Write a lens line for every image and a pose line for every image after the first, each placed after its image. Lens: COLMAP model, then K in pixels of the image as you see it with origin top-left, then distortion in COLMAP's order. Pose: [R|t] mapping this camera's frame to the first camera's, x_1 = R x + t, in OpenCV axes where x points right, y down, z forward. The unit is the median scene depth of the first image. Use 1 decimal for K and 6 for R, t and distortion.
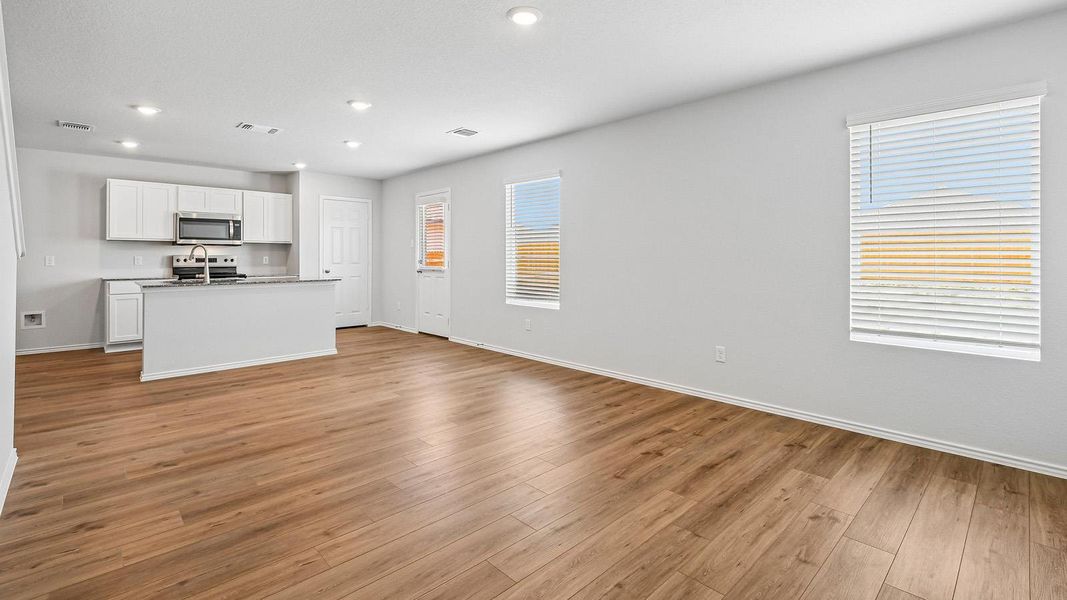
lens RADIAL K [[475.5, 0, 541.6], [0, 475.5, 253.8], [0, 0, 1]] dist [0.003897, -0.002131]
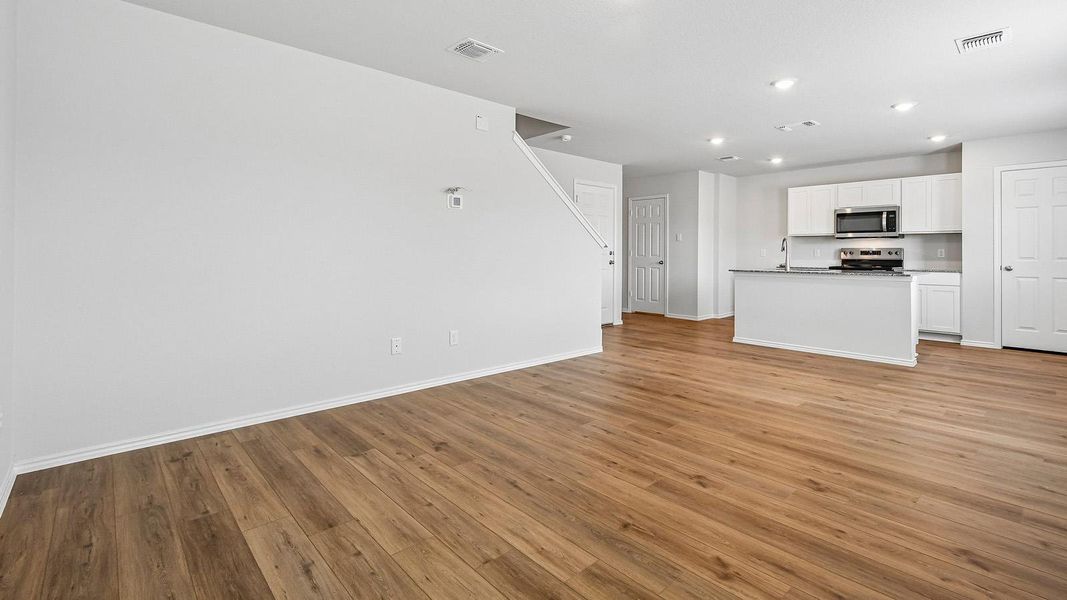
lens RADIAL K [[475.5, 0, 538.4], [0, 475.5, 260.2], [0, 0, 1]] dist [0.003897, -0.002131]
pose [[-0.033345, 0.013808, -0.999349, 0.388793], [0.004105, 0.999898, 0.013679, 0.013962], [0.999435, -0.003646, -0.033398, 0.374622]]
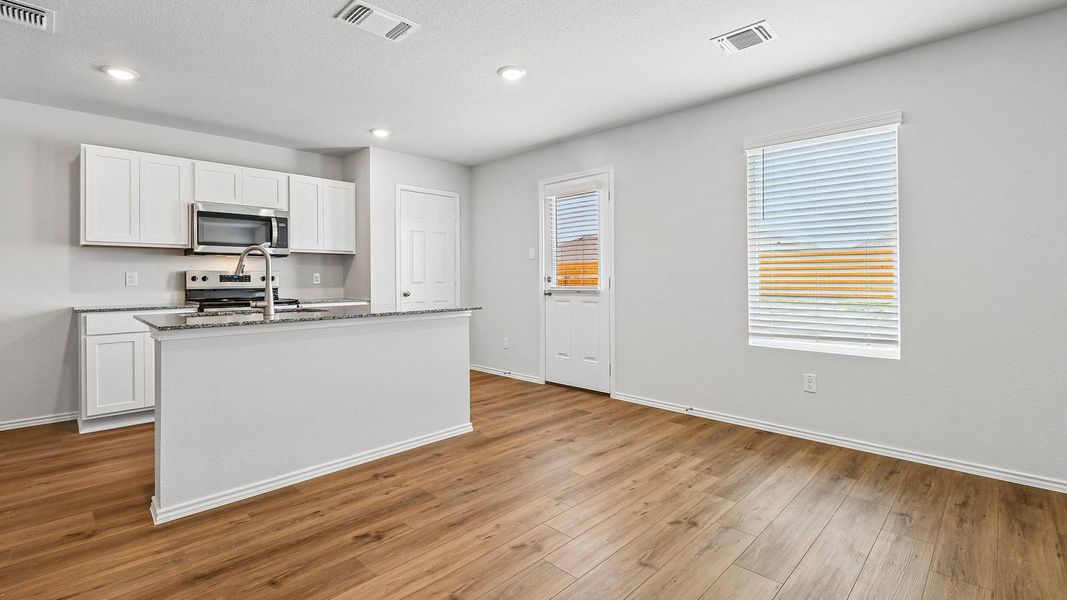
lens RADIAL K [[475.5, 0, 534.9], [0, 475.5, 277.0], [0, 0, 1]] dist [0.003897, -0.002131]
pose [[0.999776, -0.005200, 0.020506, -0.349553], [0.005134, 0.999981, 0.003287, 0.013095], [-0.020523, -0.003181, 0.999784, 0.383603]]
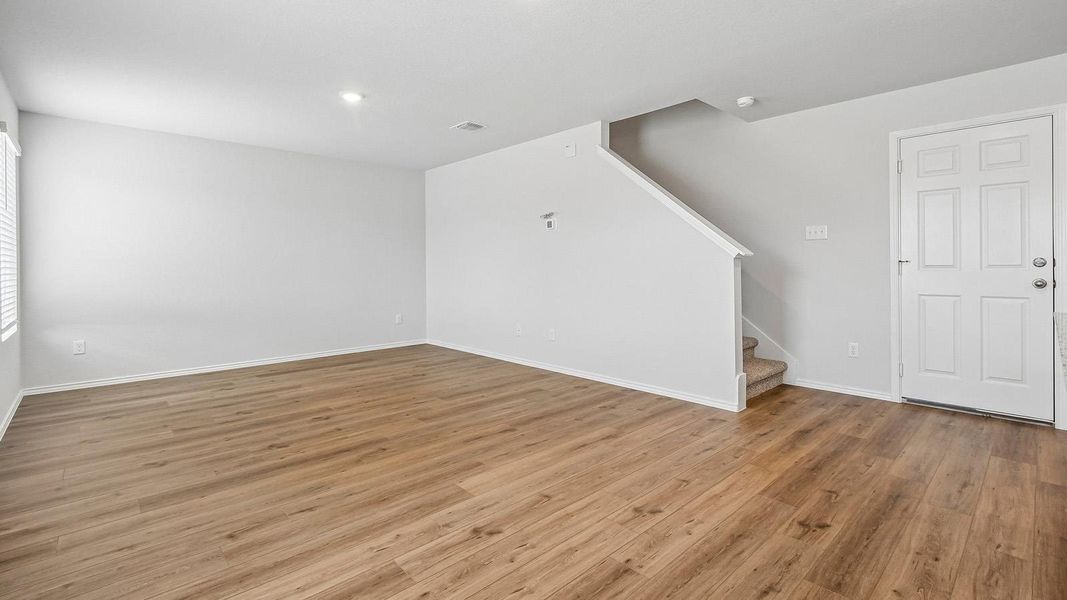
lens RADIAL K [[475.5, 0, 537.2], [0, 475.5, 270.3], [0, 0, 1]] dist [0.003897, -0.002131]
pose [[-0.999880, 0.005631, 0.014444, -0.272235], [0.005674, 0.999980, 0.002915, 0.018180], [-0.014428, 0.002996, -0.999891, 1.070210]]
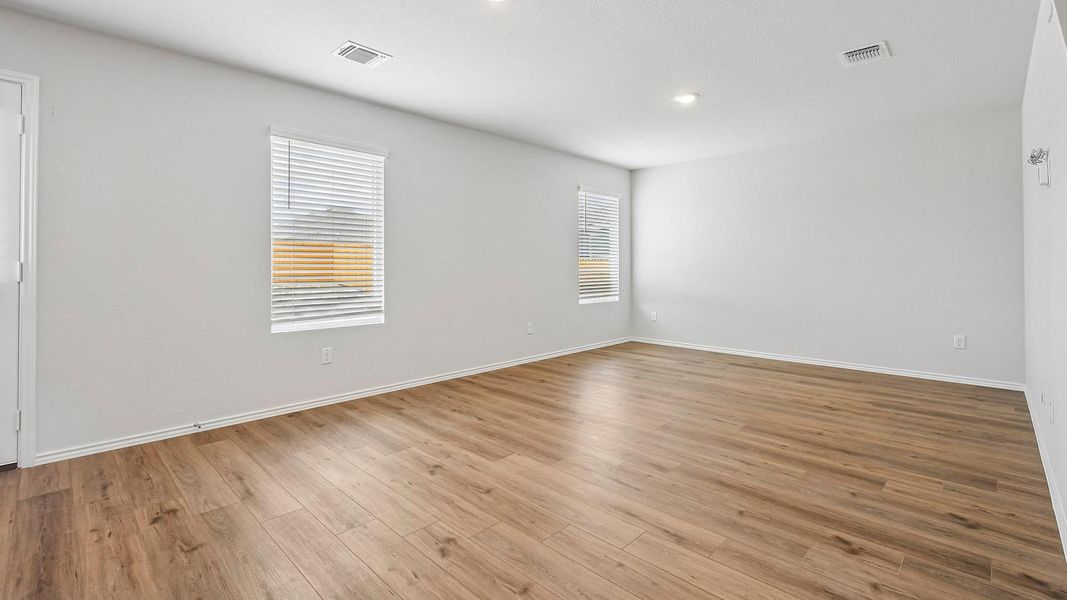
lens RADIAL K [[475.5, 0, 533.0], [0, 475.5, 260.0], [0, 0, 1]] dist [0.003897, -0.002131]
pose [[-0.025702, 0.011620, 0.999602, -0.663867], [-0.004753, 0.999920, -0.011746, 0.016423], [-0.999658, -0.005053, -0.025645, 0.663921]]
